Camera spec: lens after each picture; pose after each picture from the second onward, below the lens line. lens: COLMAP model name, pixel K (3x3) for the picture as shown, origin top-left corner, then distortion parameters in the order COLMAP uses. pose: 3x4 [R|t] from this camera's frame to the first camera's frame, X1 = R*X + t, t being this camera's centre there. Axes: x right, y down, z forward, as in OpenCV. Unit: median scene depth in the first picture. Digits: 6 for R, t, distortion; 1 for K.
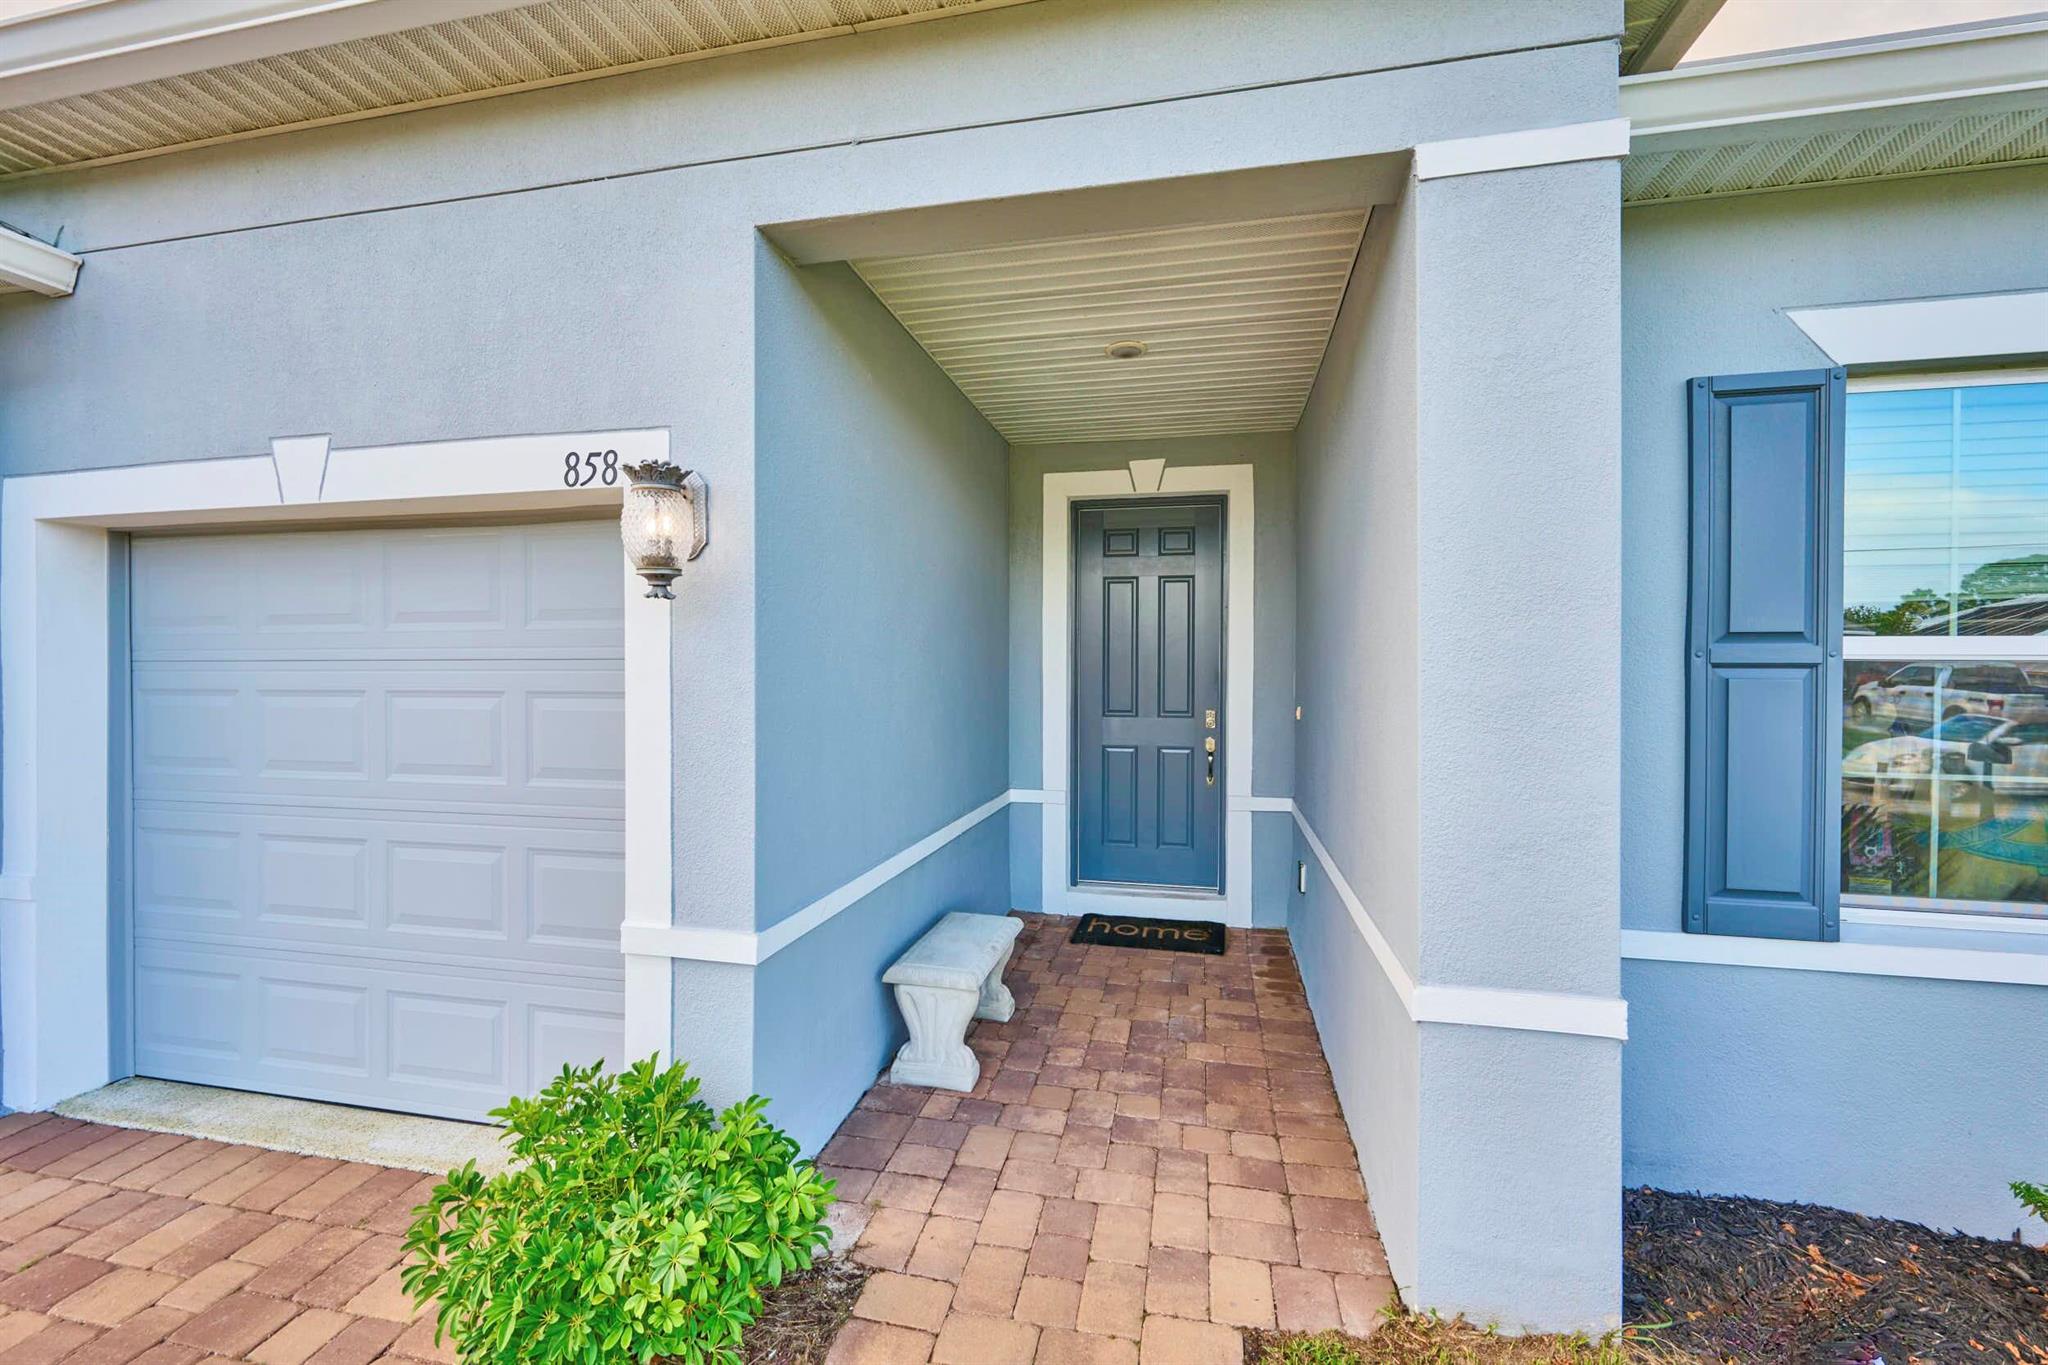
lens RADIAL K [[798.3, 0, 1024.0], [0, 798.3, 682.5], [0, 0, 1]] dist [-0.002585, -0.000027]
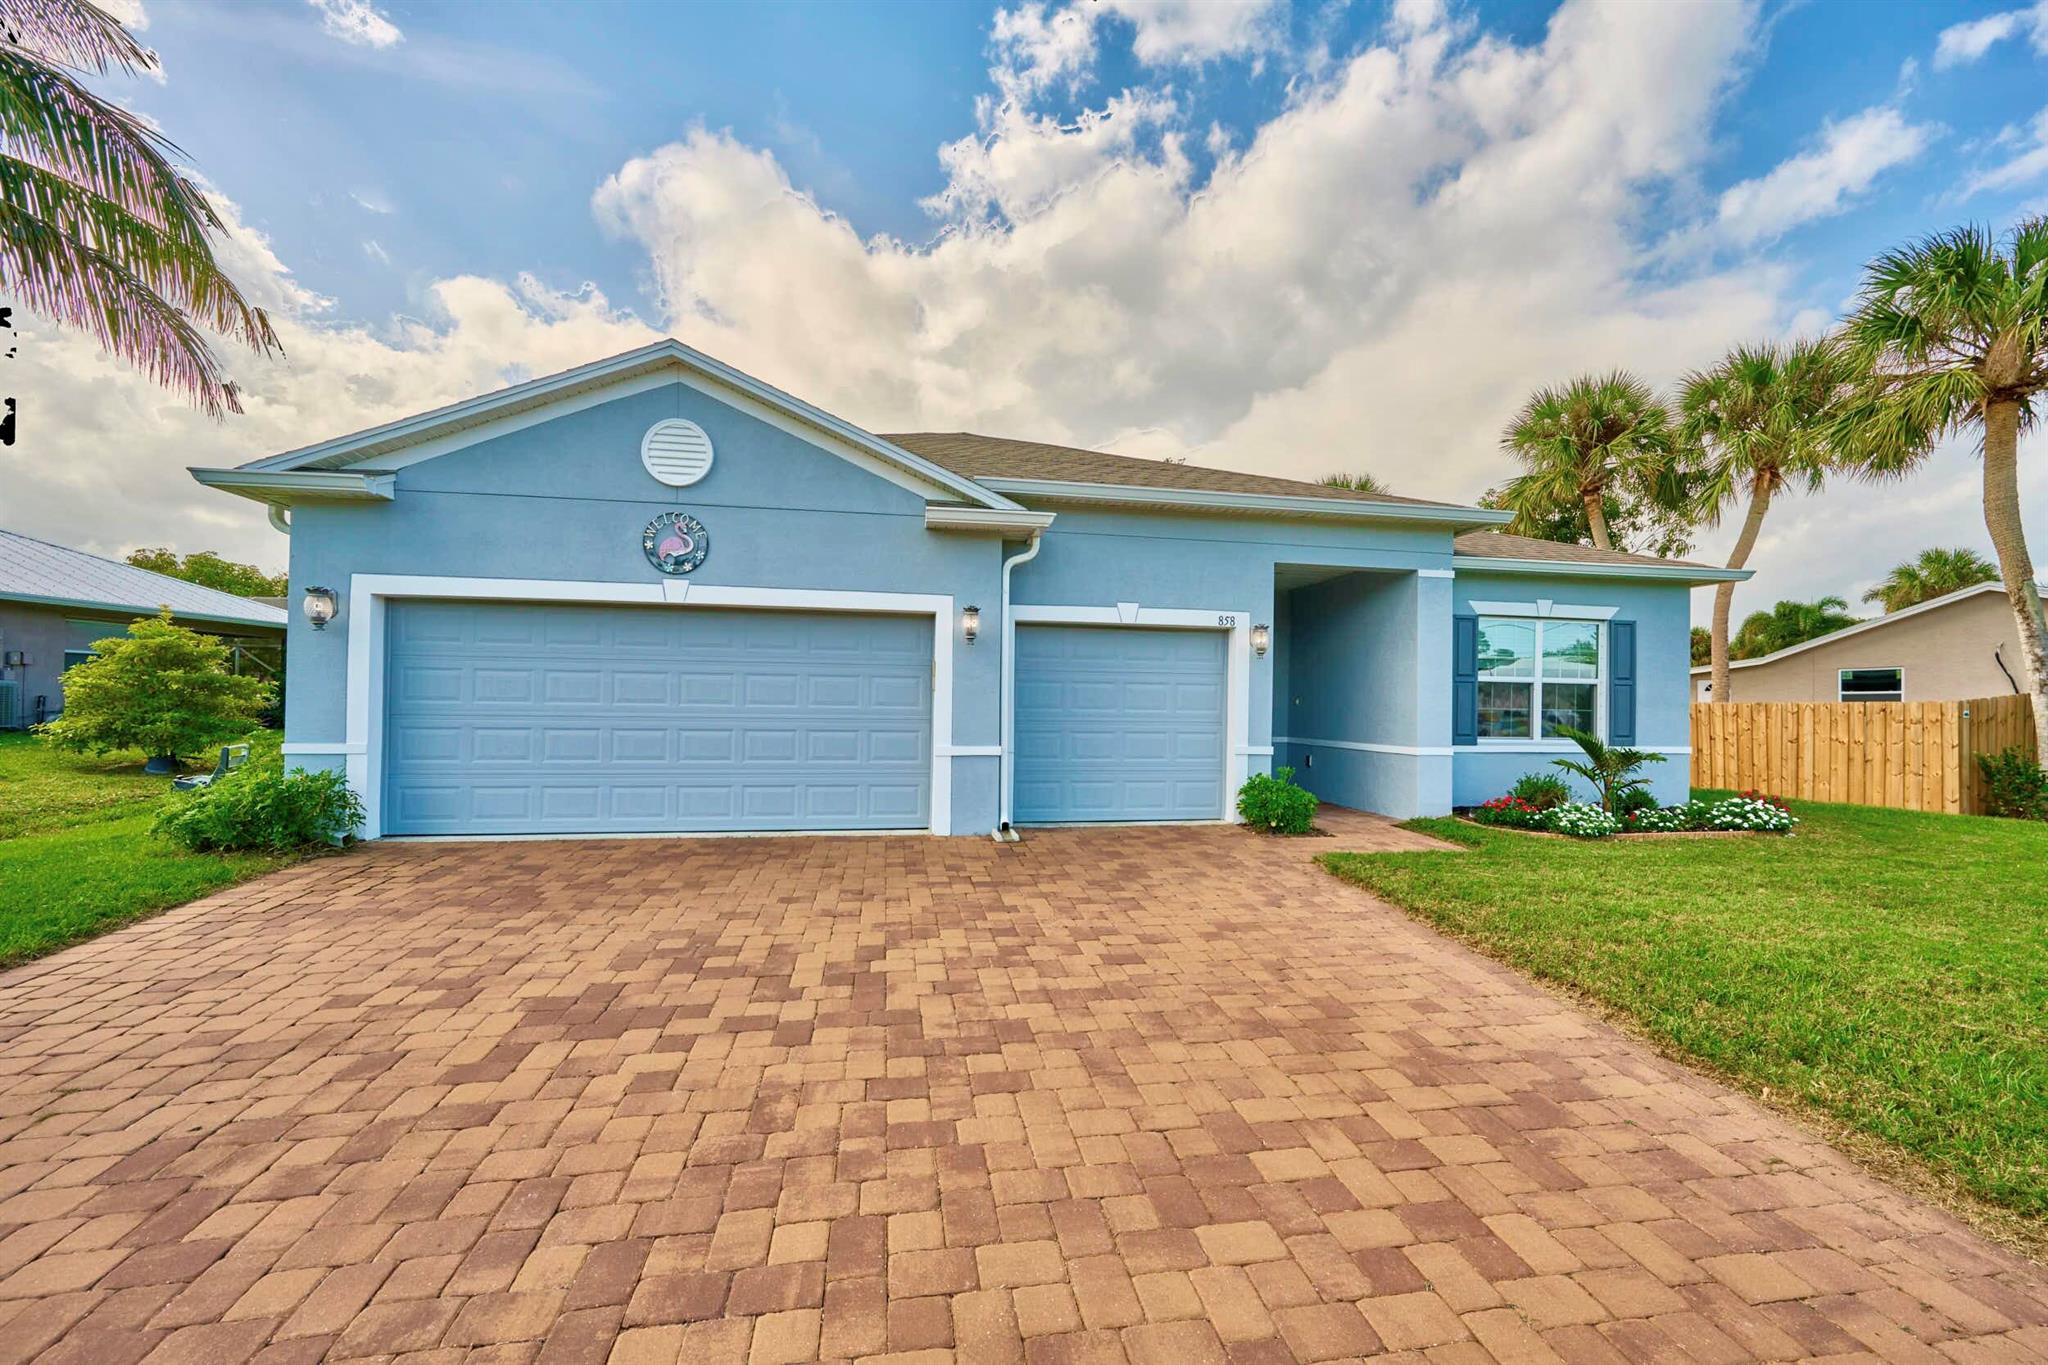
lens RADIAL K [[798.3, 0, 1024.0], [0, 798.3, 682.5], [0, 0, 1]] dist [-0.002585, -0.000027]
pose [[0.928998, 0.012460, 0.369875, -2.819355], [-0.004966, 0.999763, -0.021205, 0.094763], [-0.370052, 0.017863, 0.928839, -2.078794]]
